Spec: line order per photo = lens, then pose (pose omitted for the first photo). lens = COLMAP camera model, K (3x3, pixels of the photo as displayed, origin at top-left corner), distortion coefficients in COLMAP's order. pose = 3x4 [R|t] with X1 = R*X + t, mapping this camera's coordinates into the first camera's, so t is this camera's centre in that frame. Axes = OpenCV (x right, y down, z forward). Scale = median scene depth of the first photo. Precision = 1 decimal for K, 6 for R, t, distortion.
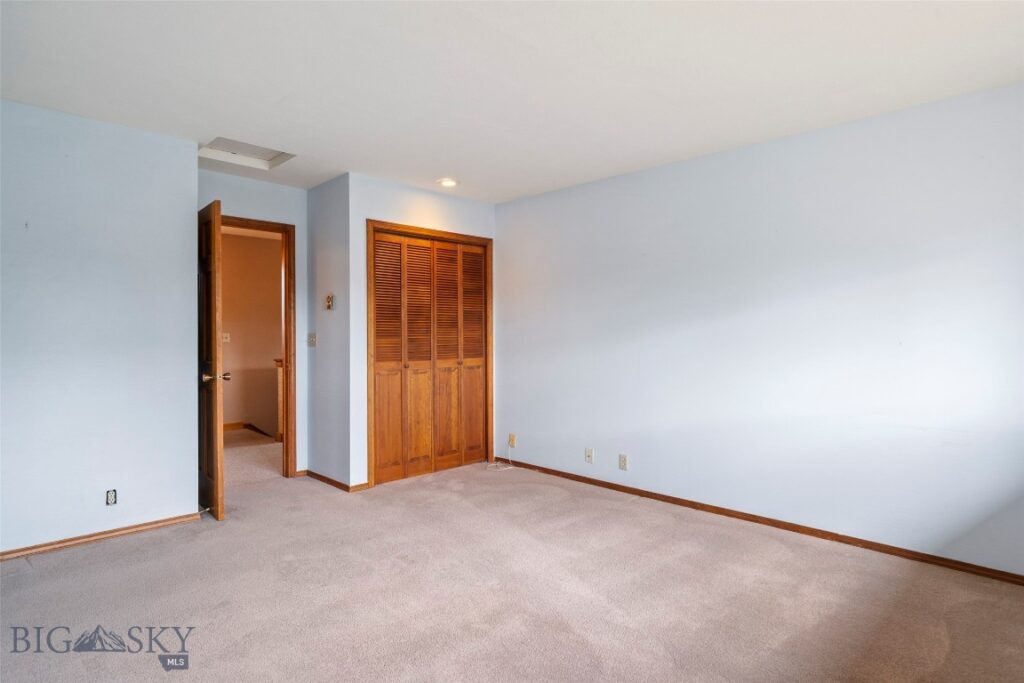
lens RADIAL K [[570.4, 0, 512.0], [0, 570.4, 341.5], [0, 0, 1]] dist [-0.000662, -0.000173]
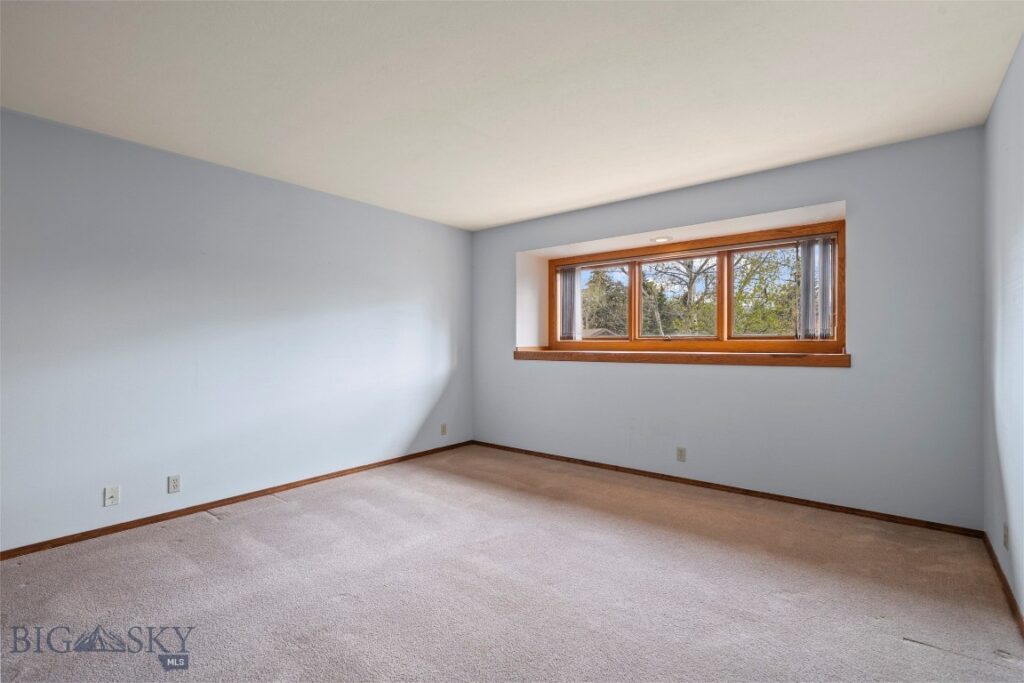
lens RADIAL K [[474.2, 0, 512.0], [0, 474.2, 341.5], [0, 0, 1]] dist [-0.003150, 0.006007]
pose [[-0.121144, -0.004074, 0.992627, -0.738405], [0.006261, 0.999969, 0.004869, -0.009376], [-0.992615, 0.006804, -0.121115, 0.712734]]
